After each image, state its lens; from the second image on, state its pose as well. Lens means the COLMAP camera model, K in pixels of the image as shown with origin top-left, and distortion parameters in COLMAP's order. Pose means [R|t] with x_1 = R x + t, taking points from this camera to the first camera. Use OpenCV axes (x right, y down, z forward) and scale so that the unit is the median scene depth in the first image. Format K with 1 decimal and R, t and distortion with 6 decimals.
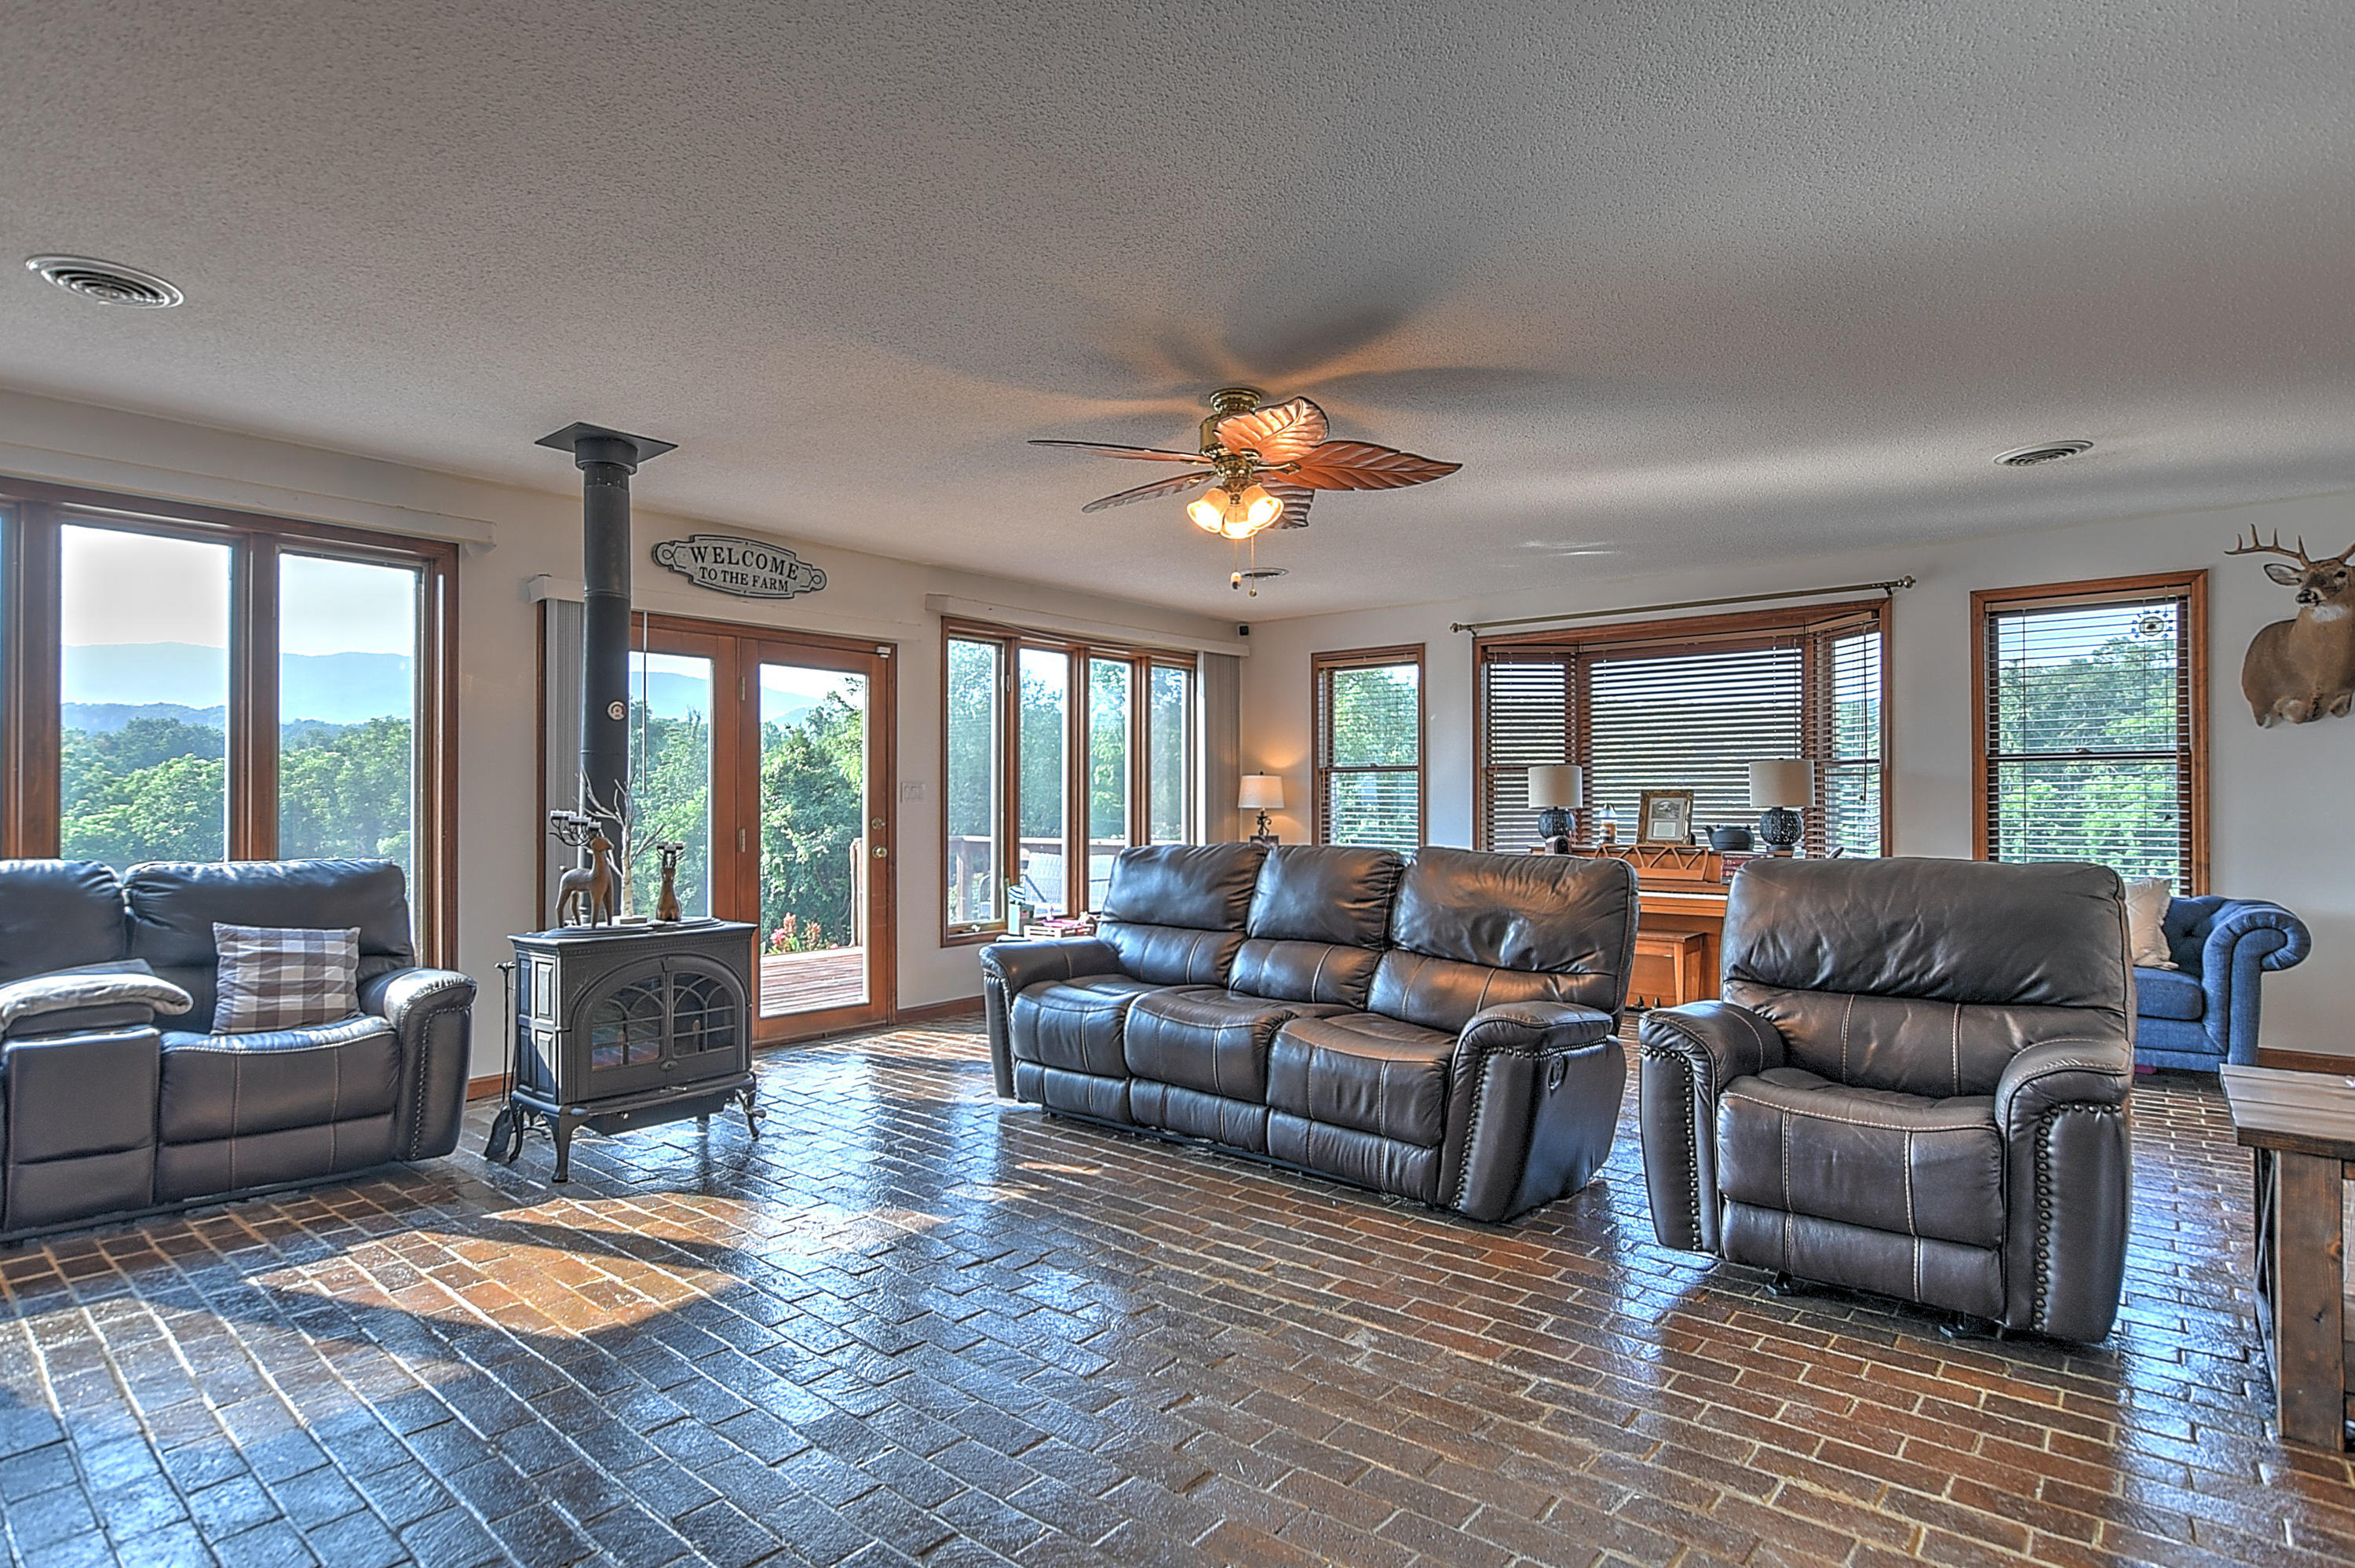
lens RADIAL K [[1192.9, 0, 1168.0], [0, 1192.9, 783.4], [0, 0, 1]] dist [-0.014749, 0.005392]
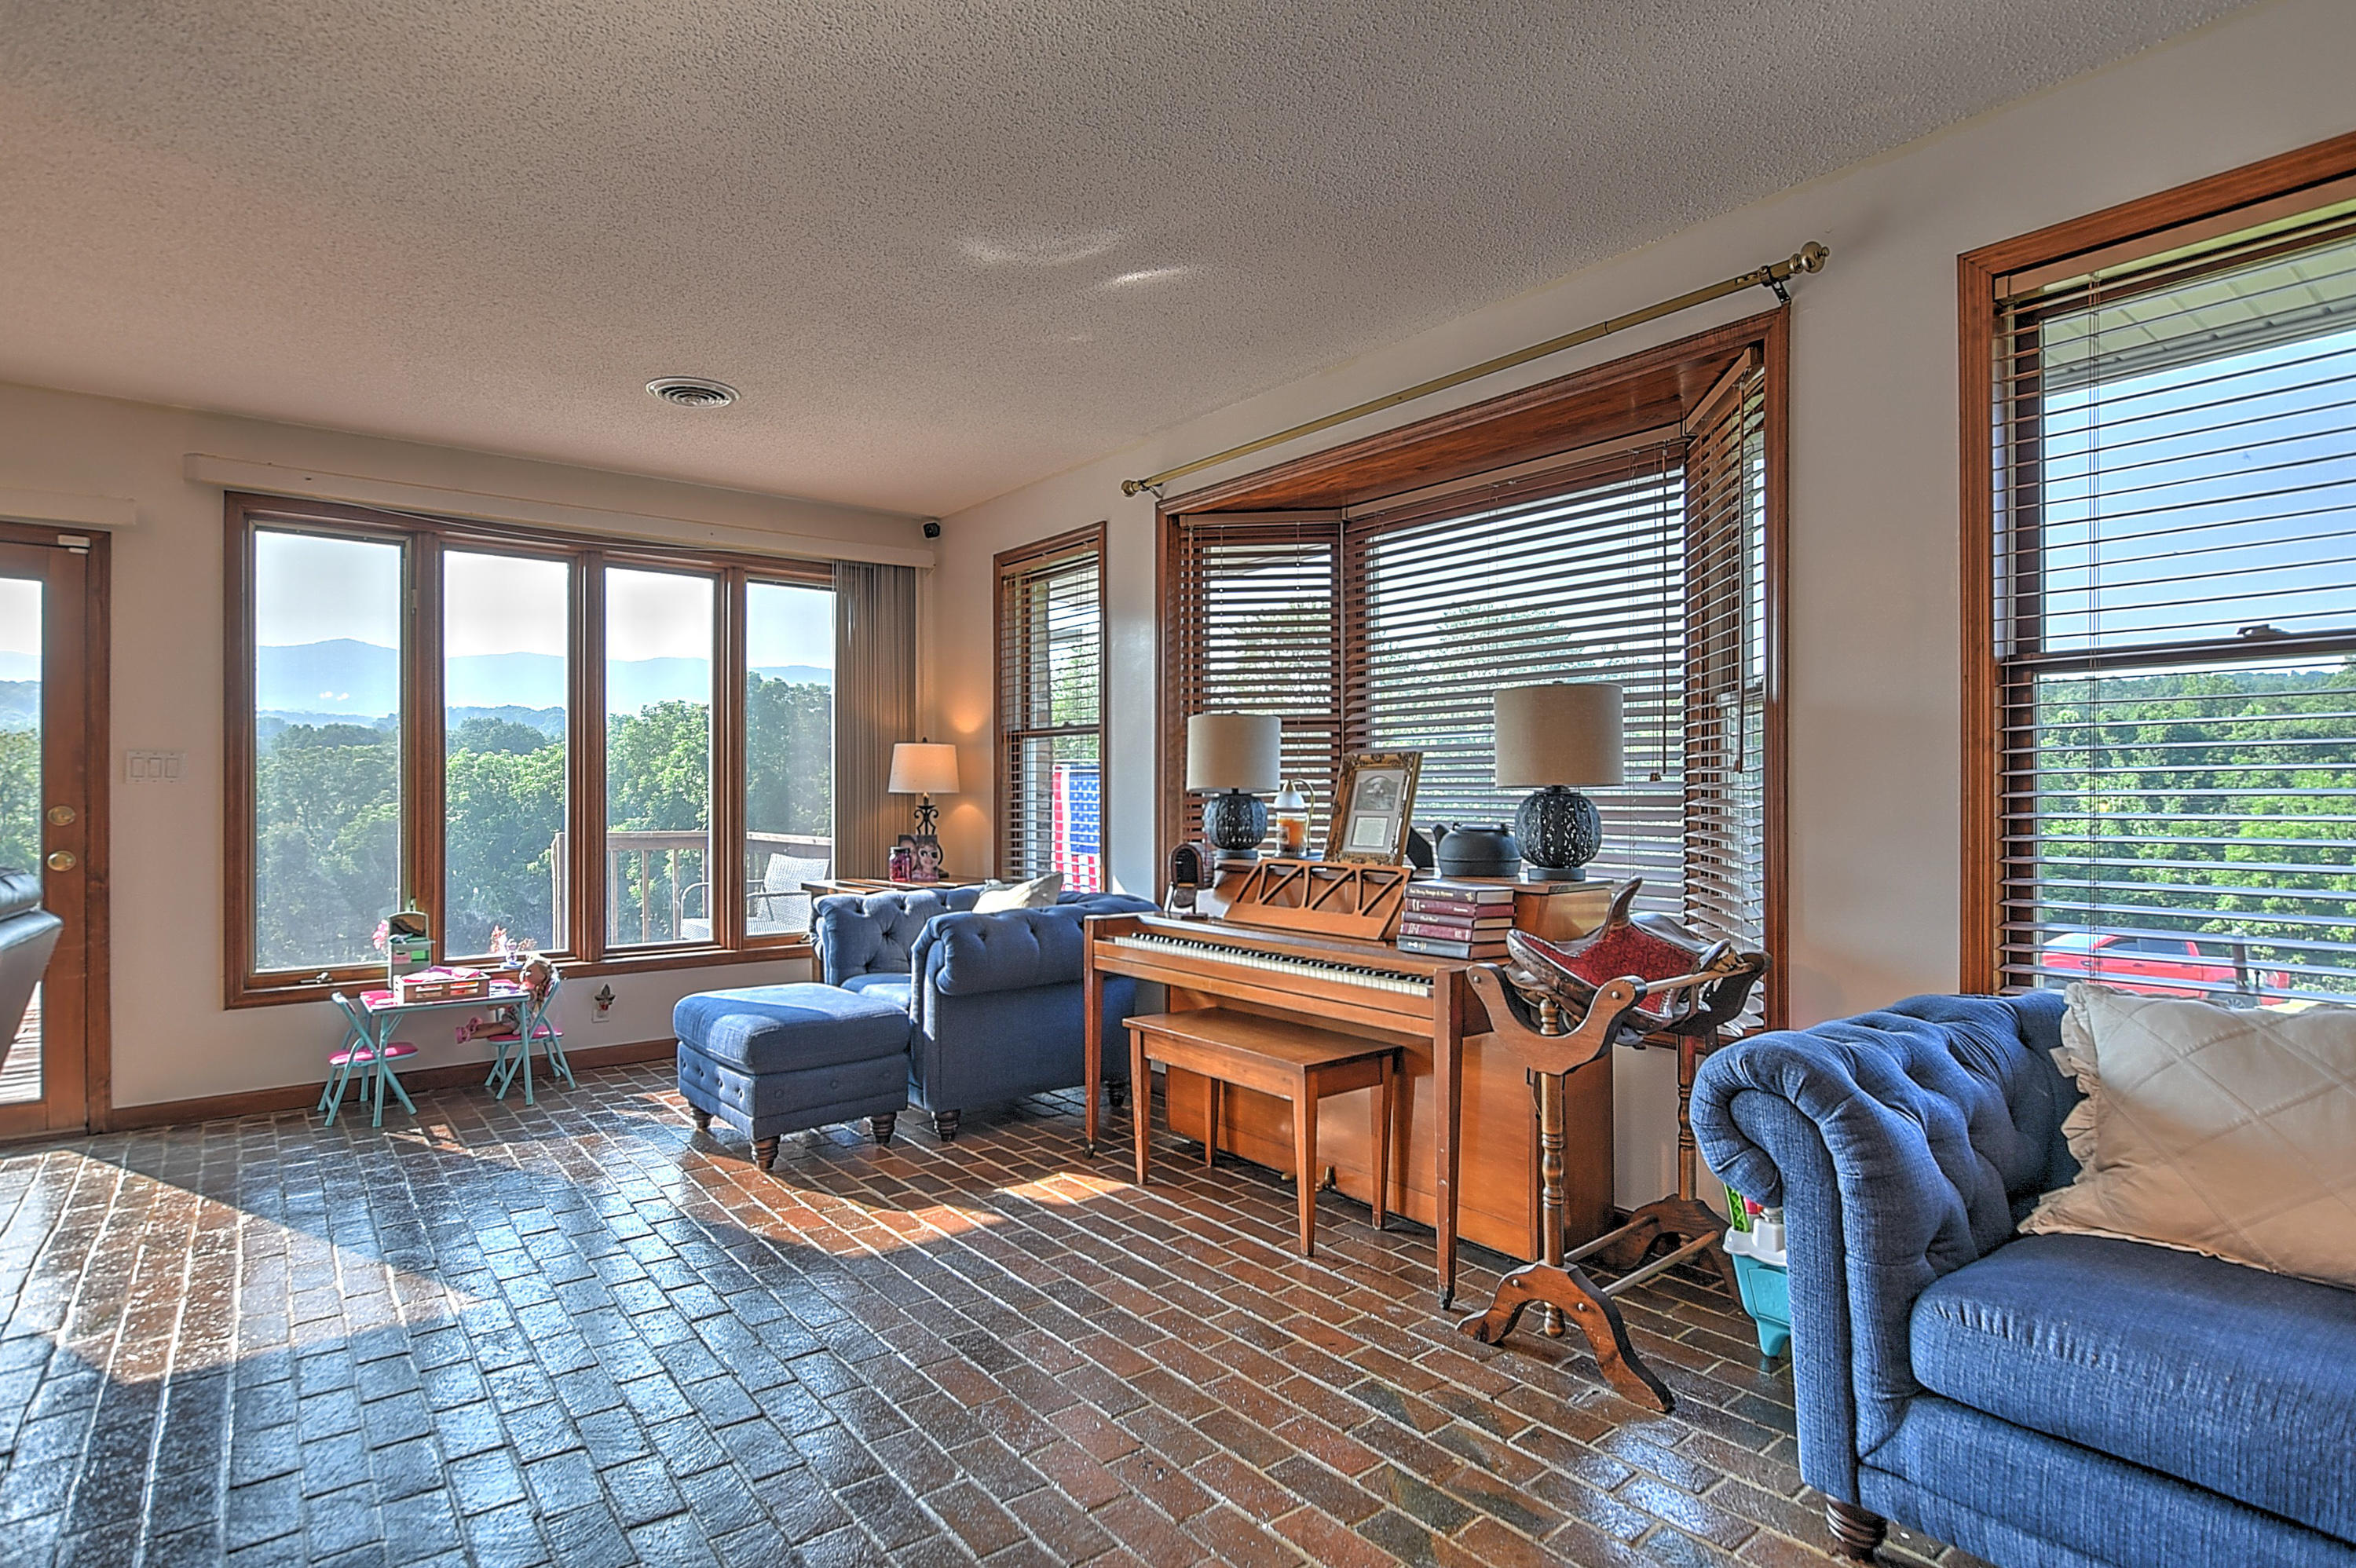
lens RADIAL K [[1193.4, 0, 1181.1], [0, 1193.4, 793.7], [0, 0, 1]] dist [-0.014749, 0.005392]
pose [[0.978874, -0.000762, -0.204461, 0.464841], [0.004573, 0.999824, 0.018169, 0.013352], [0.204411, -0.018721, 0.978706, 0.505371]]
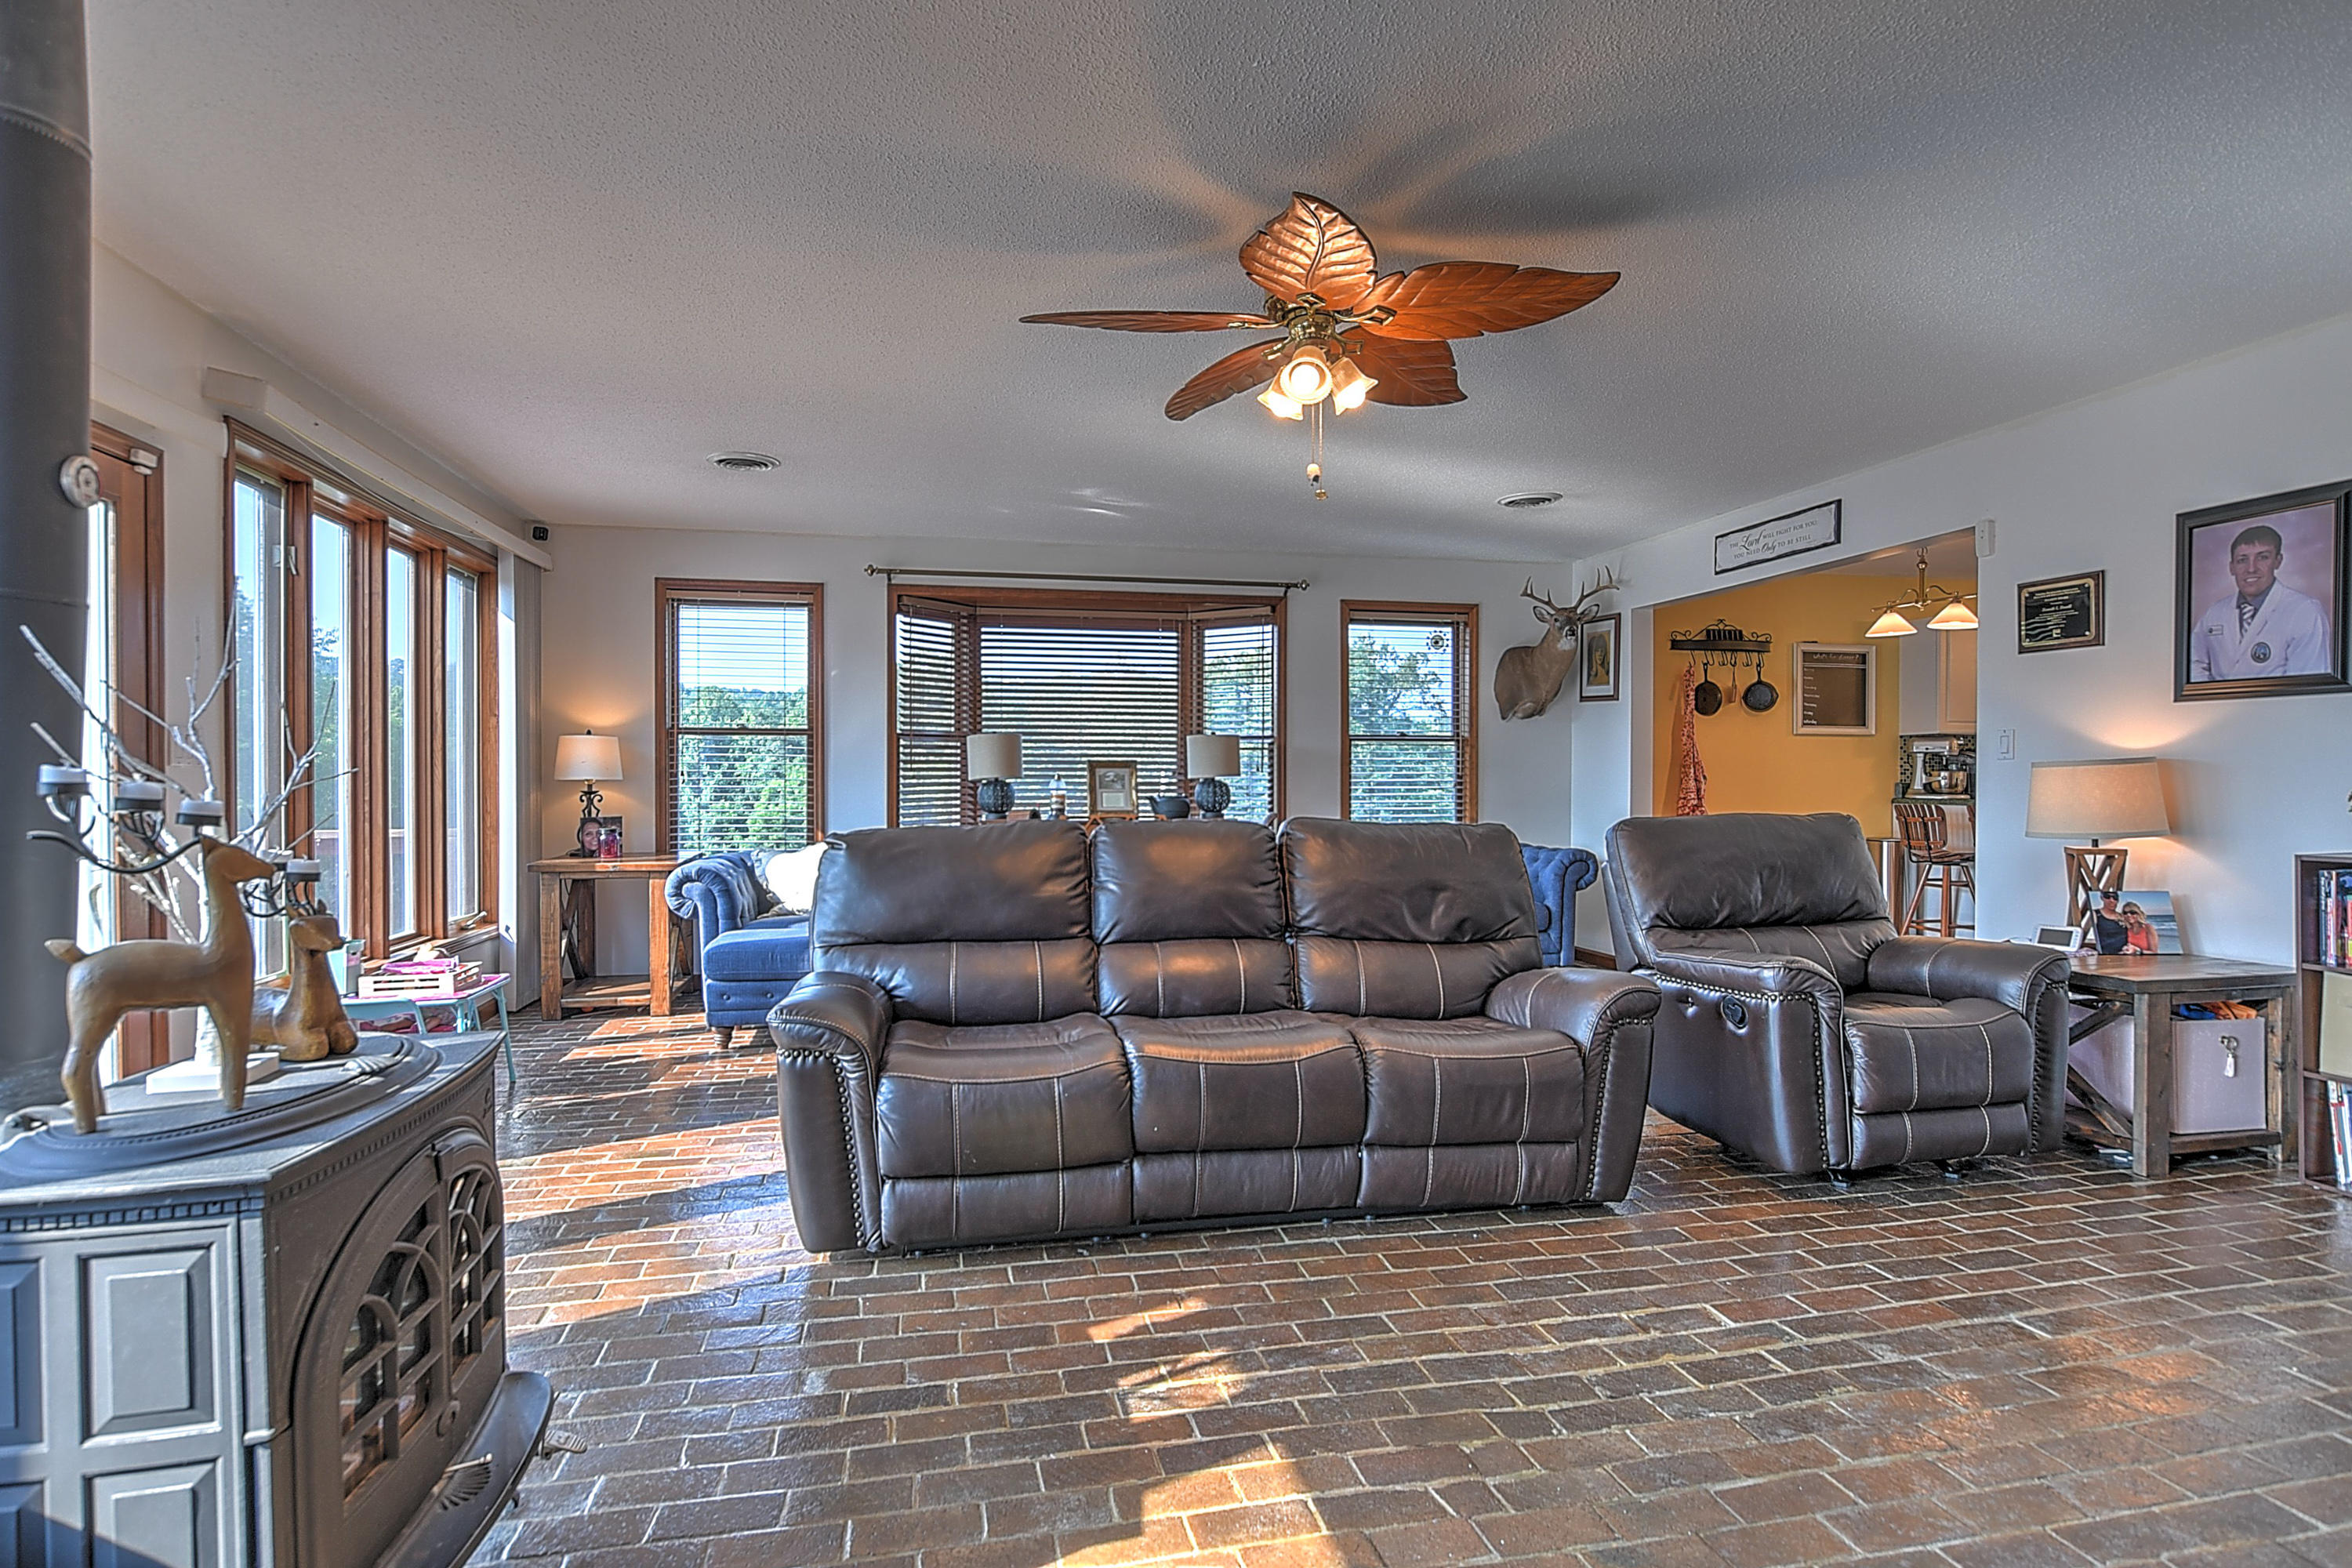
lens RADIAL K [[1191.5, 0, 1162.7], [0, 1191.5, 779.9], [0, 0, 1]] dist [-0.014749, 0.005392]
pose [[0.622437, 0.001089, 0.782669, -0.360327], [-0.013419, 0.999867, 0.009280, 0.012543], [-0.782555, -0.016279, 0.622369, 0.356486]]
